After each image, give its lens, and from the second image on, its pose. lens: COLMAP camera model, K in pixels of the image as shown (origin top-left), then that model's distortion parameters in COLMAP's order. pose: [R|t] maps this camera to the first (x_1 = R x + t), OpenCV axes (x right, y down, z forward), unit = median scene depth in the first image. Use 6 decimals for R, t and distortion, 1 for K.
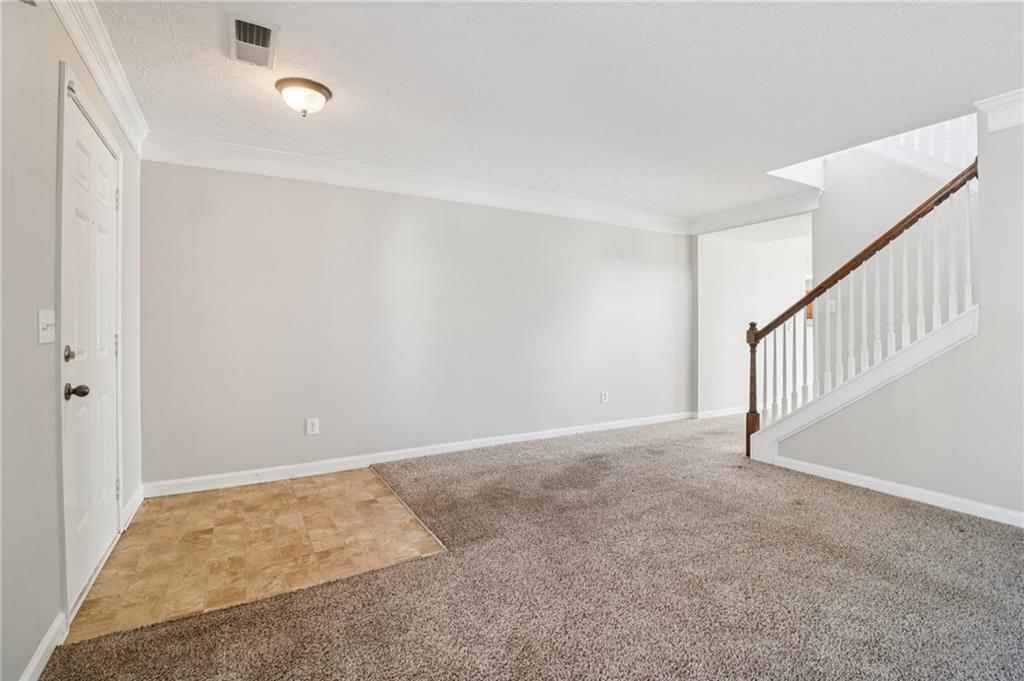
lens RADIAL K [[474.9, 0, 513.4], [0, 474.9, 324.1], [0, 0, 1]] dist [0.000778, -0.012705]
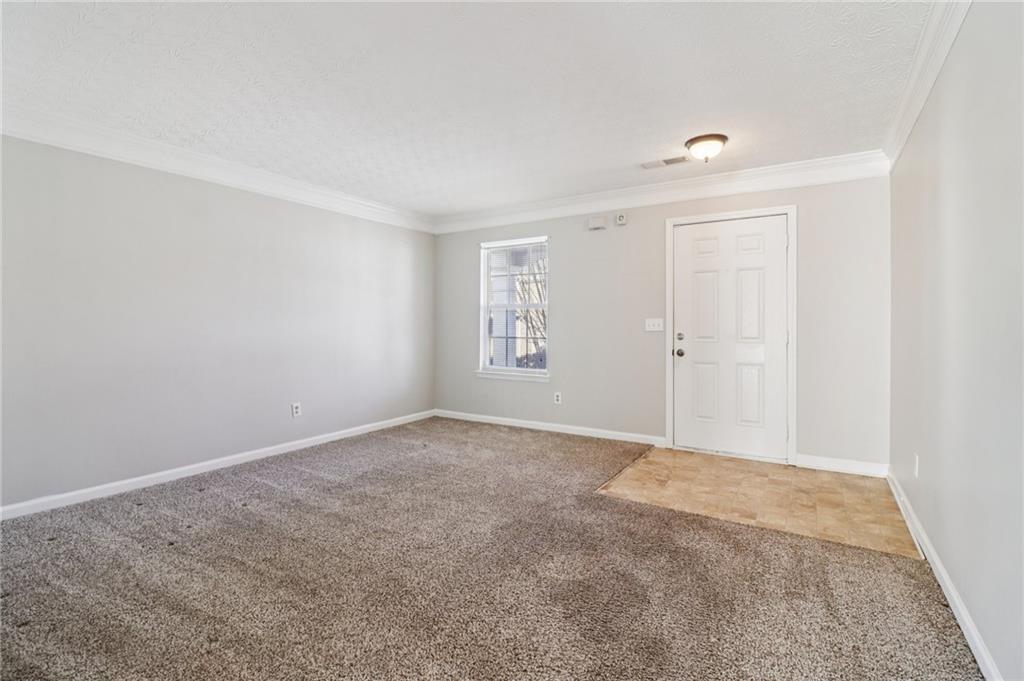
lens RADIAL K [[474.9, 0, 513.4], [0, 474.9, 324.1], [0, 0, 1]] dist [0.000778, -0.012705]
pose [[-0.878545, 0.007686, -0.477597, 0.624374], [0.007946, 0.999967, 0.001476, -0.007014], [0.477593, -0.002498, -0.878578, 1.831348]]
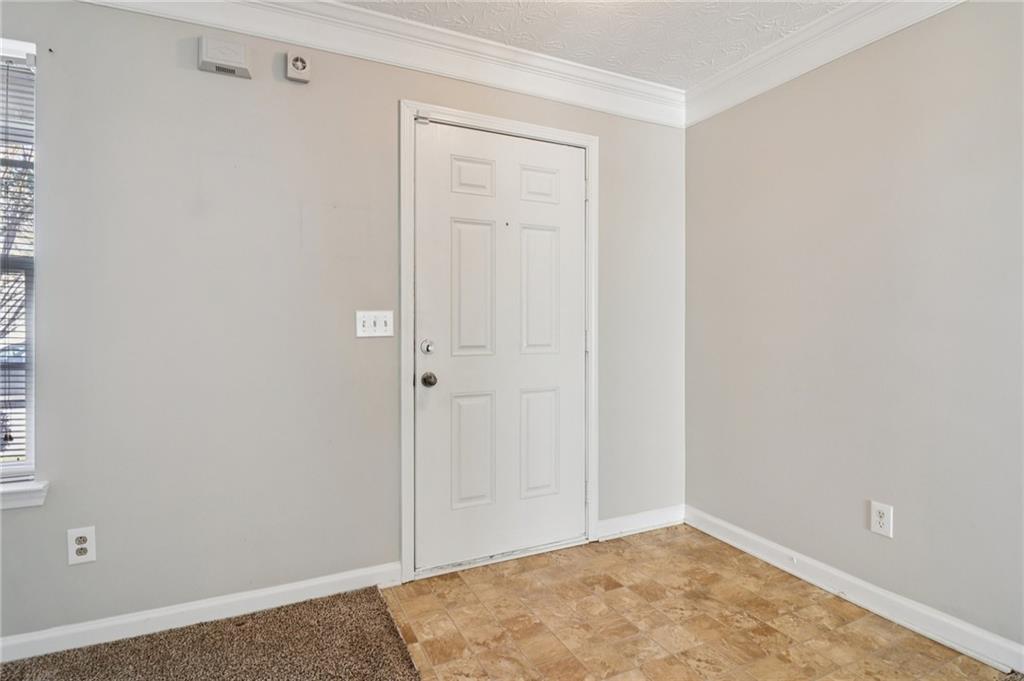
lens RADIAL K [[527.9, 0, 515.6], [0, 527.9, 325.6], [0, 0, 1]] dist [-0.002679, -0.001569]
pose [[-0.060895, 0.008104, -0.998111, 0.226276], [0.006559, 0.999949, 0.007719, 0.000724], [0.998123, -0.006077, -0.060945, 0.879892]]
